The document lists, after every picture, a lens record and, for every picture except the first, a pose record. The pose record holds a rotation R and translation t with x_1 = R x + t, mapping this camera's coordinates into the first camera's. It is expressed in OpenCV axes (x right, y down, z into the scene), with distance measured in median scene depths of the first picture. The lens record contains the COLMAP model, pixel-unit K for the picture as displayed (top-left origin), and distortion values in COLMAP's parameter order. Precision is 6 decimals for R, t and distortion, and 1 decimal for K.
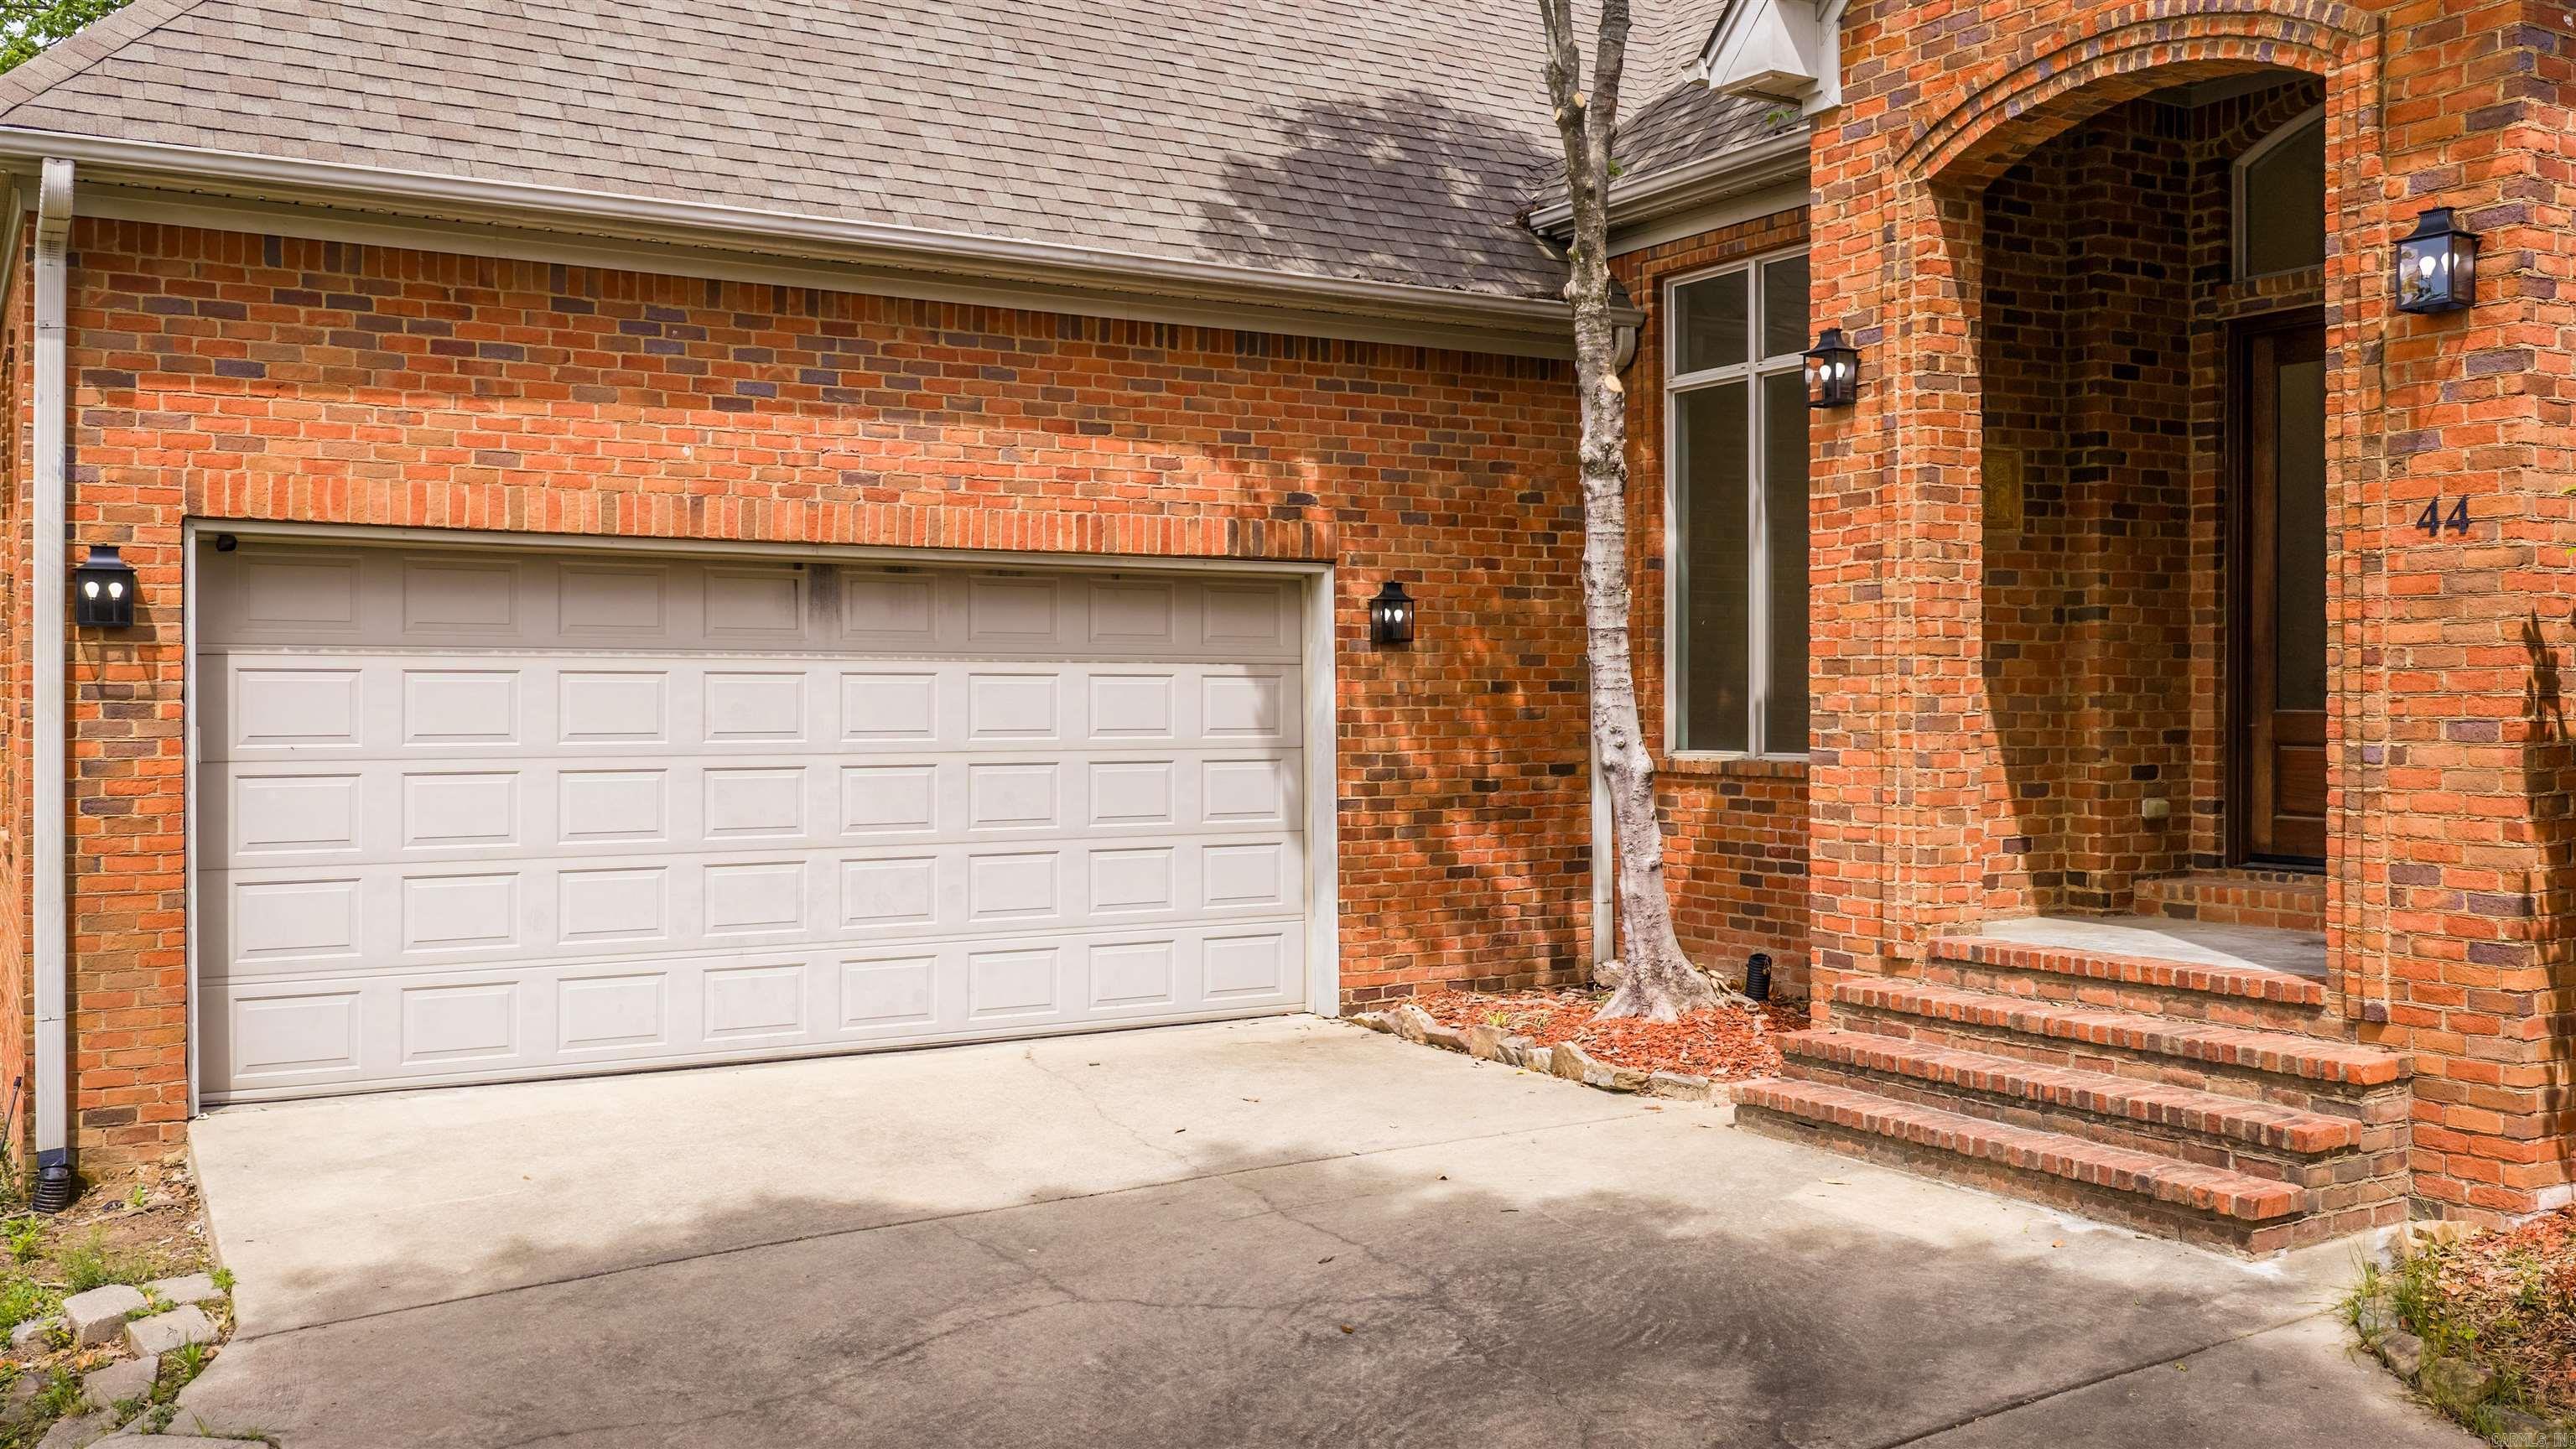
lens RADIAL K [[2341.1, 0, 1298.3], [0, 2341.1, 689.6], [0, 0, 1]] dist [-0.012735, -0.008939]
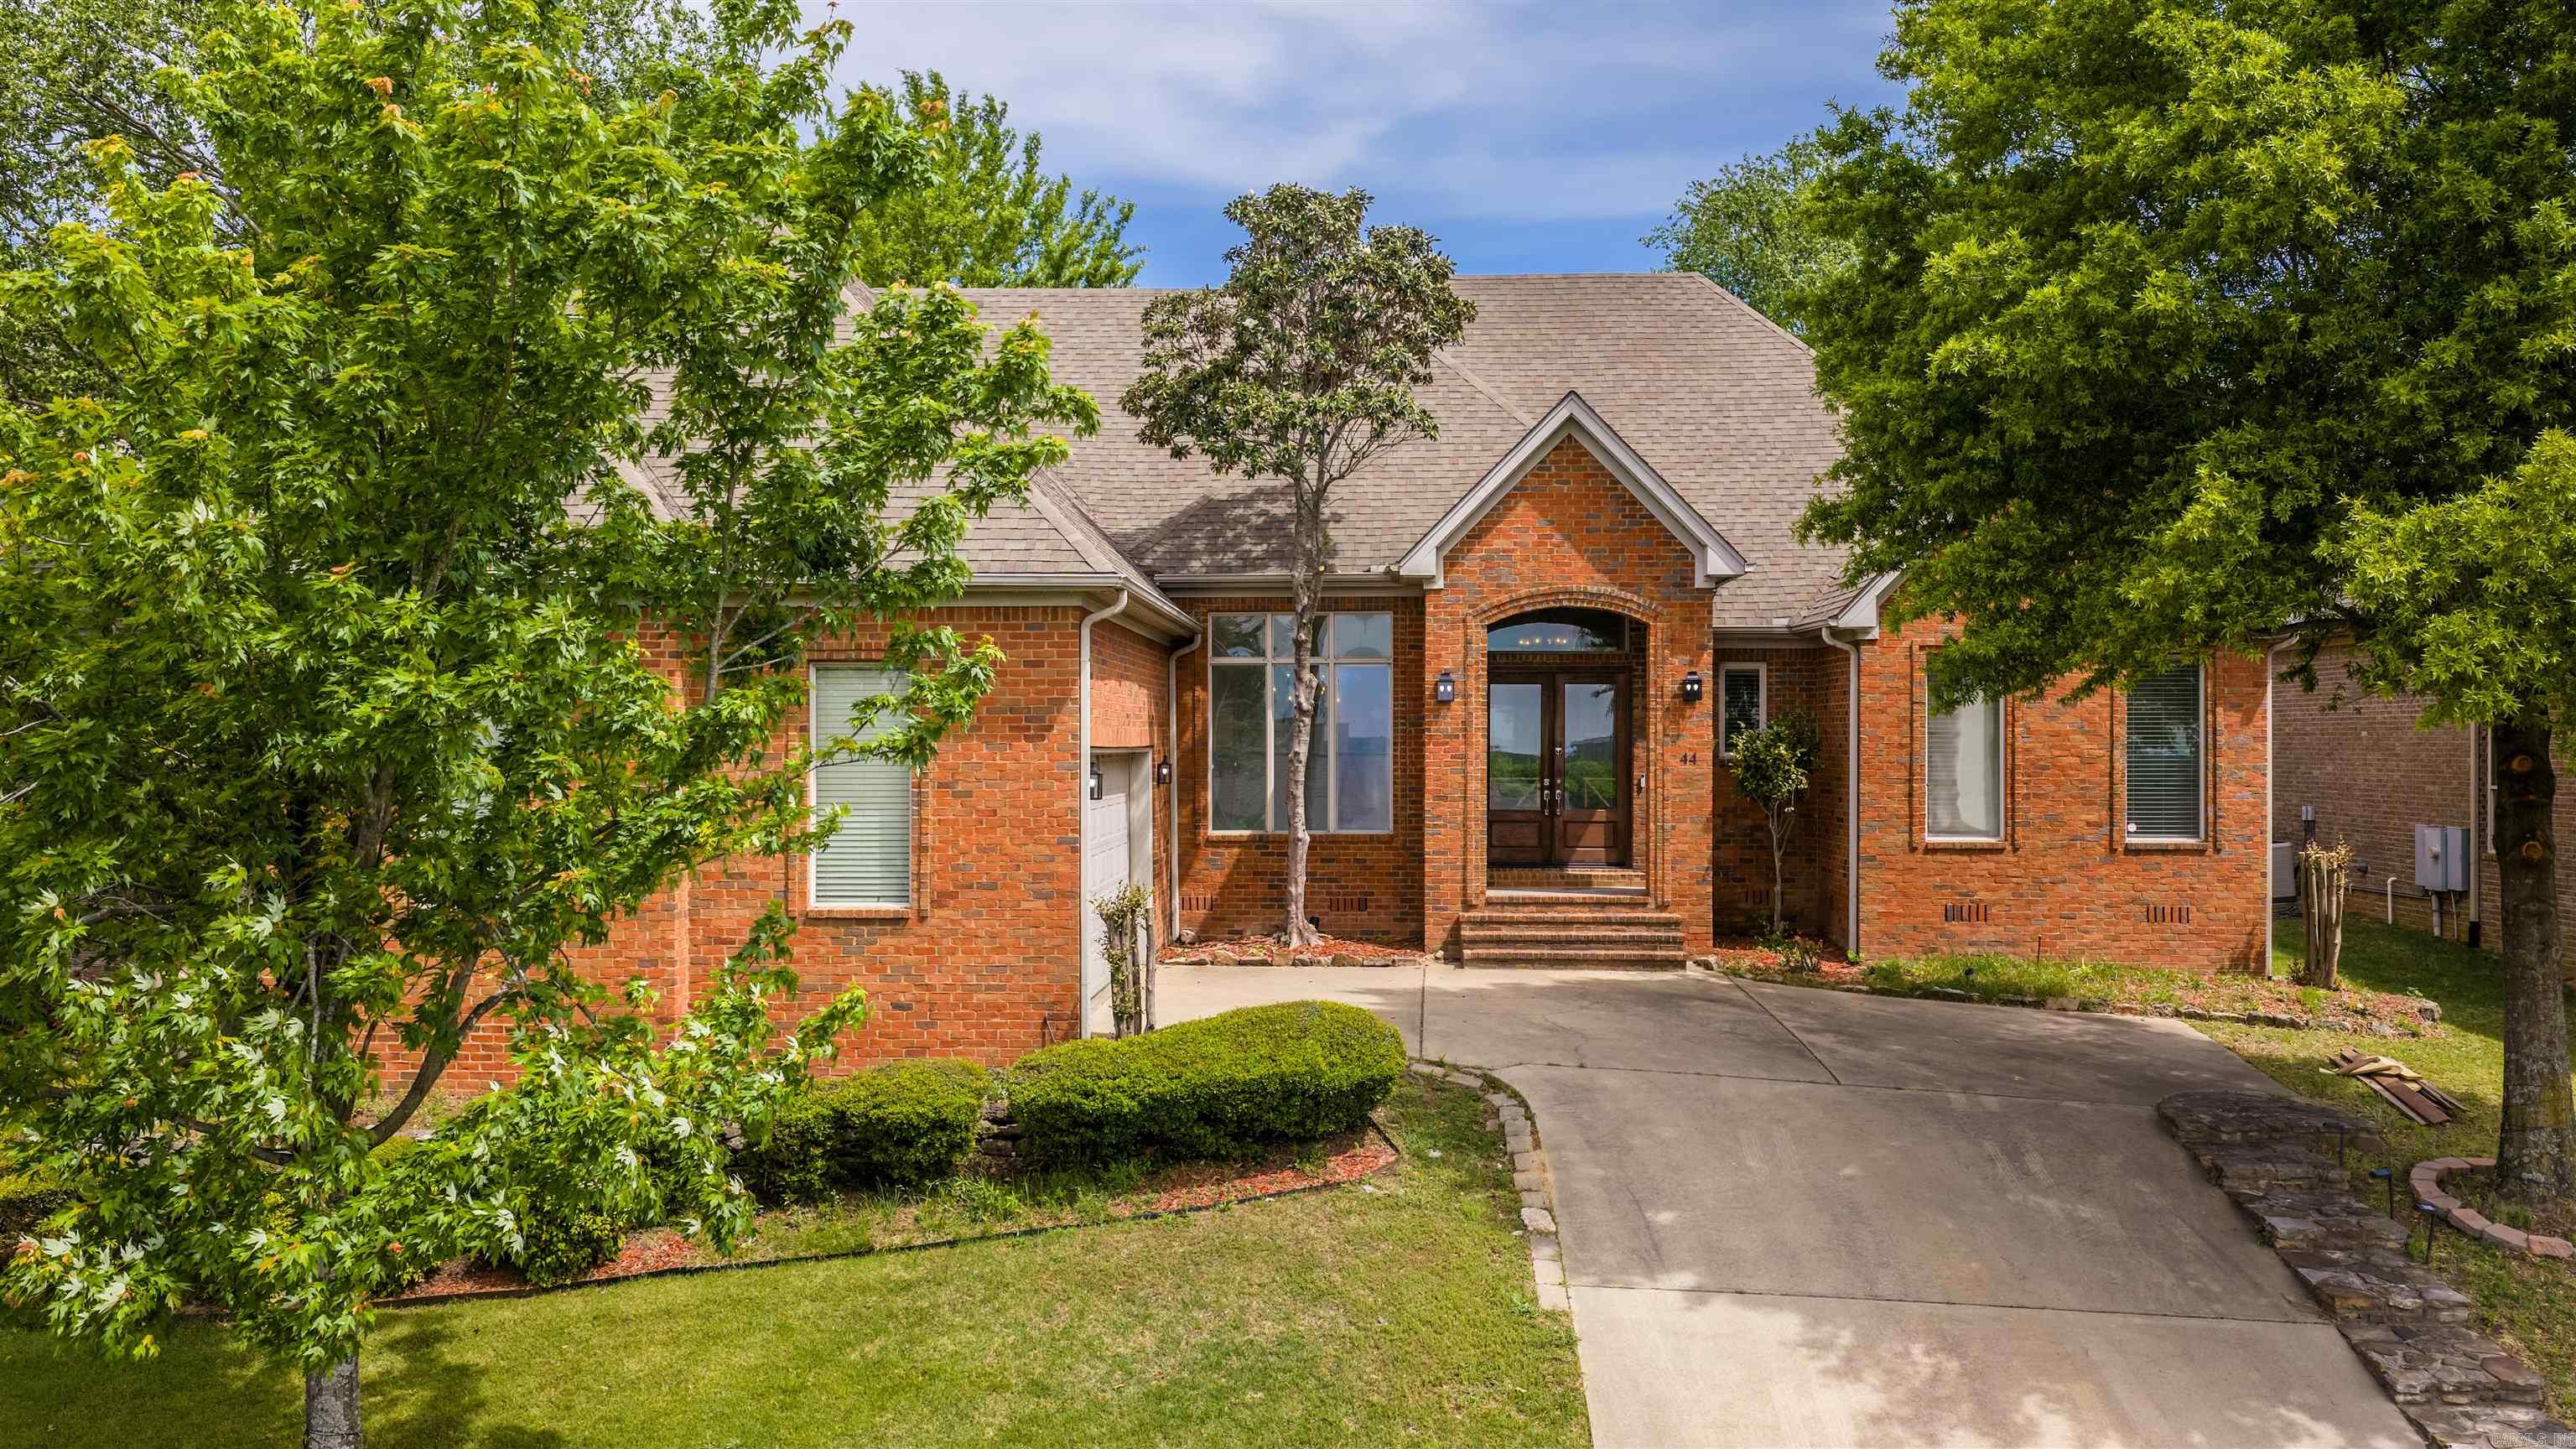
lens RADIAL K [[2265.5, 0, 1288.0], [0, 2265.5, 724.5], [0, 0, 1]] dist [0.001332, -0.001187]
pose [[0.556058, 0.003418, 0.831136, -2.093176], [-0.002133, 0.999994, -0.002686, -0.090191], [-0.831140, -0.000279, 0.556063, -0.305727]]
